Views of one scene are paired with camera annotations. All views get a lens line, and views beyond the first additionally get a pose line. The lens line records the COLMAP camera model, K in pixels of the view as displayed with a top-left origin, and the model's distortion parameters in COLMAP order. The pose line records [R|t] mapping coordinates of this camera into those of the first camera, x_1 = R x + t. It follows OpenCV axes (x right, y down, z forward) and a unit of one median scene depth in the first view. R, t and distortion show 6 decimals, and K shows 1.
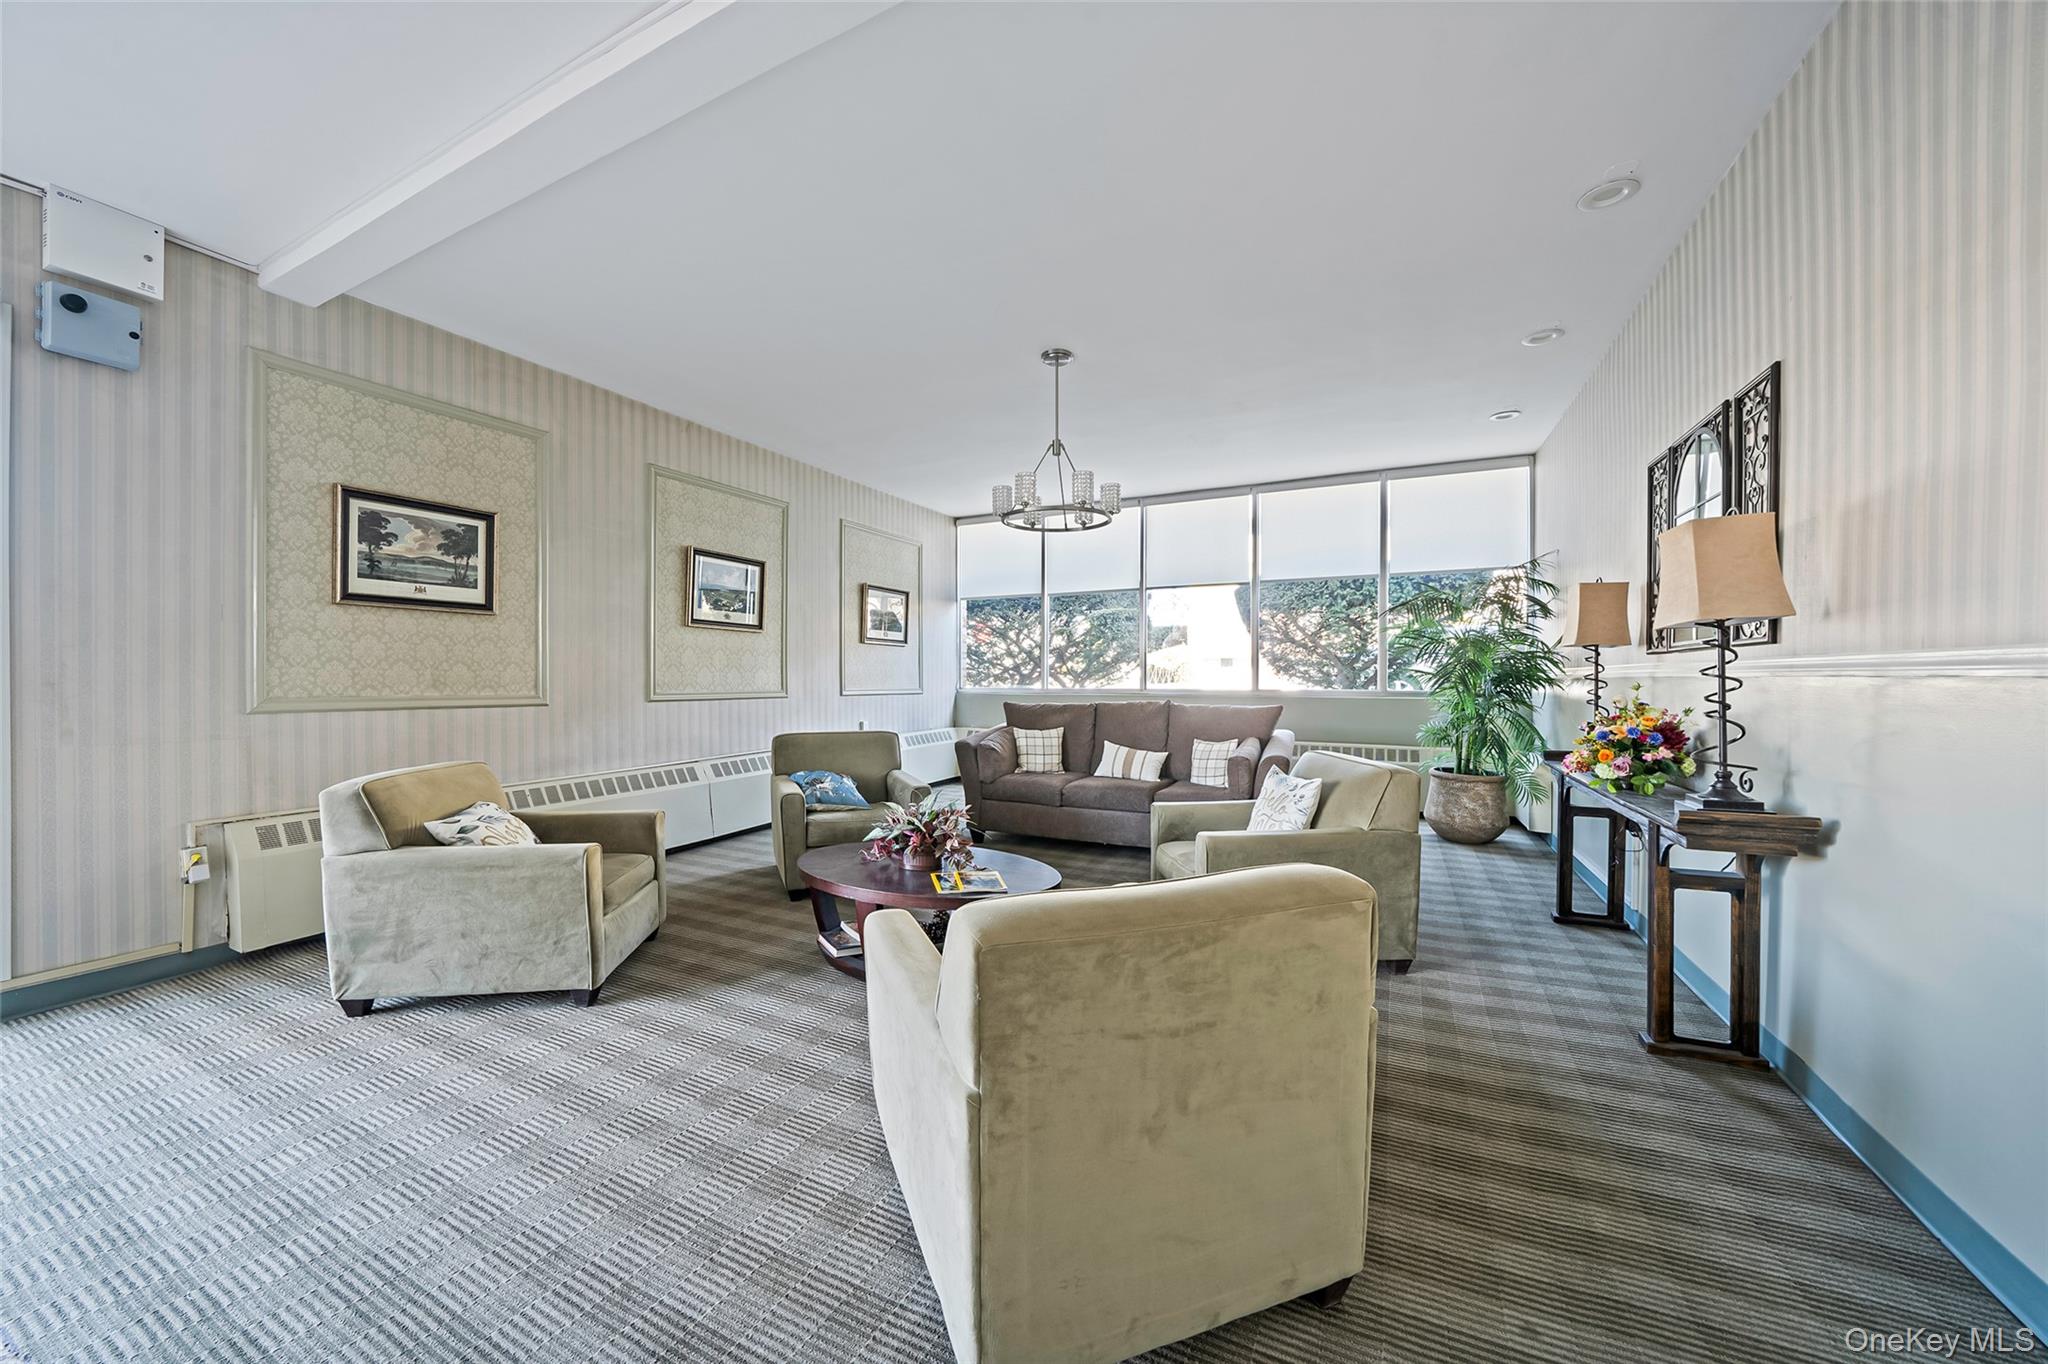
lens RADIAL K [[776.3, 0, 1024.0], [0, 776.3, 682.0], [0, 0, 1]] dist [0.000280, 0.000105]
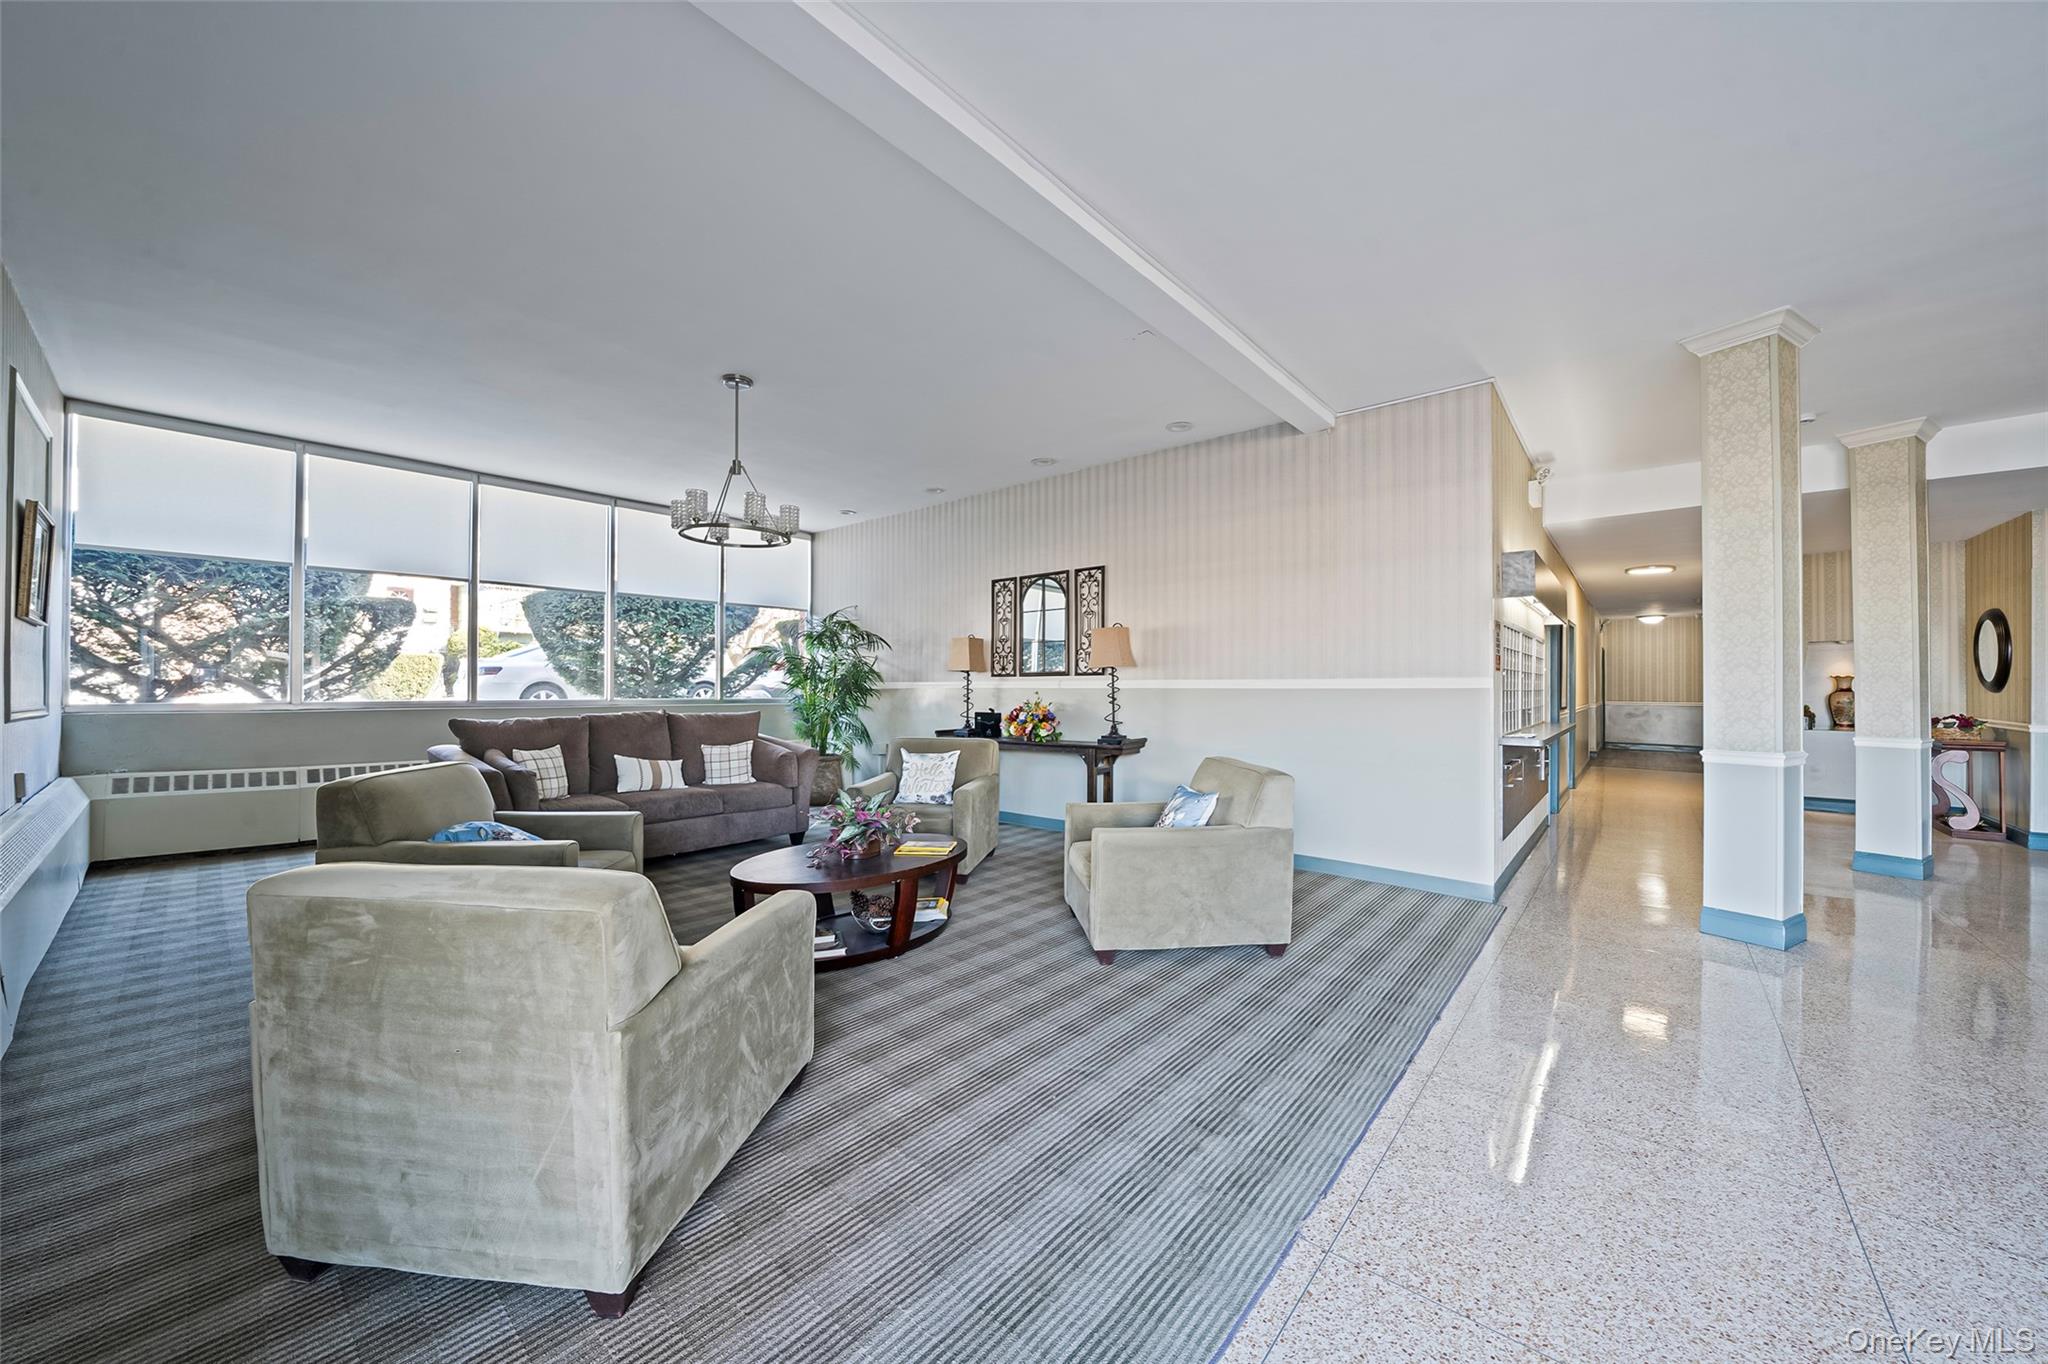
lens RADIAL K [[754.6, 0, 1013.5], [0, 754.6, 684.5], [0, 0, 1]] dist [-0.013461, 0.000536]
pose [[0.238670, 0.003472, 0.971095, -0.670738], [0.005190, 0.999975, -0.004851, -0.002337], [-0.971087, 0.006198, 0.238646, 0.323934]]
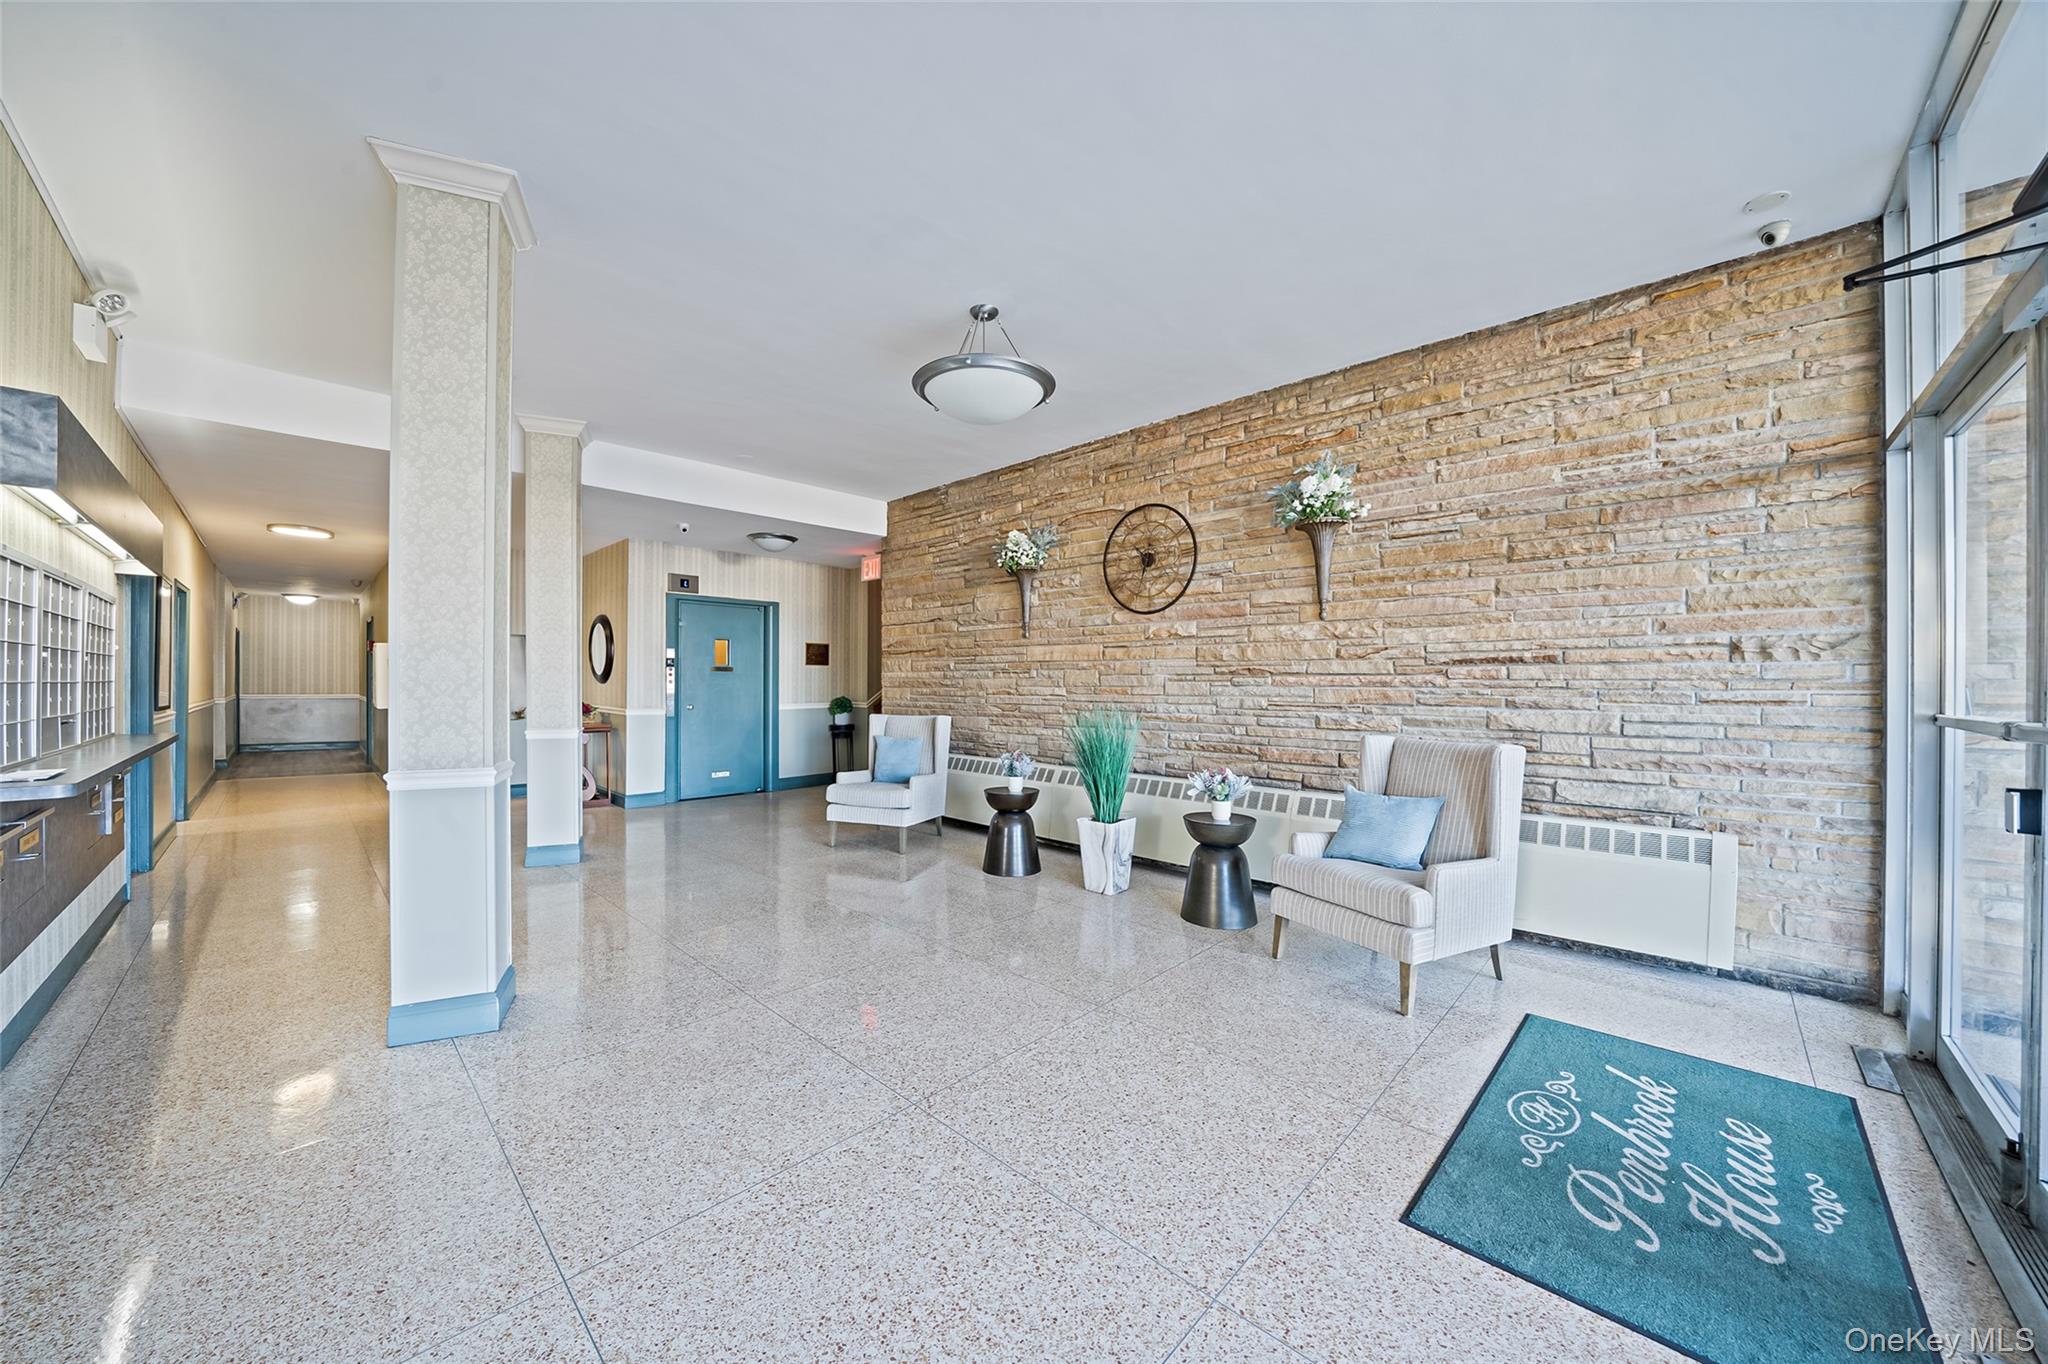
lens RADIAL K [[716.6, 0, 1016.3], [0, 716.6, 683.9], [0, 0, 1]] dist [-0.026153, 0.002769]
pose [[-0.953293, -0.006431, 0.301979, -0.339839], [-0.004003, 0.999955, 0.008658, -0.001710], [-0.302021, 0.007045, -0.953275, 0.161219]]
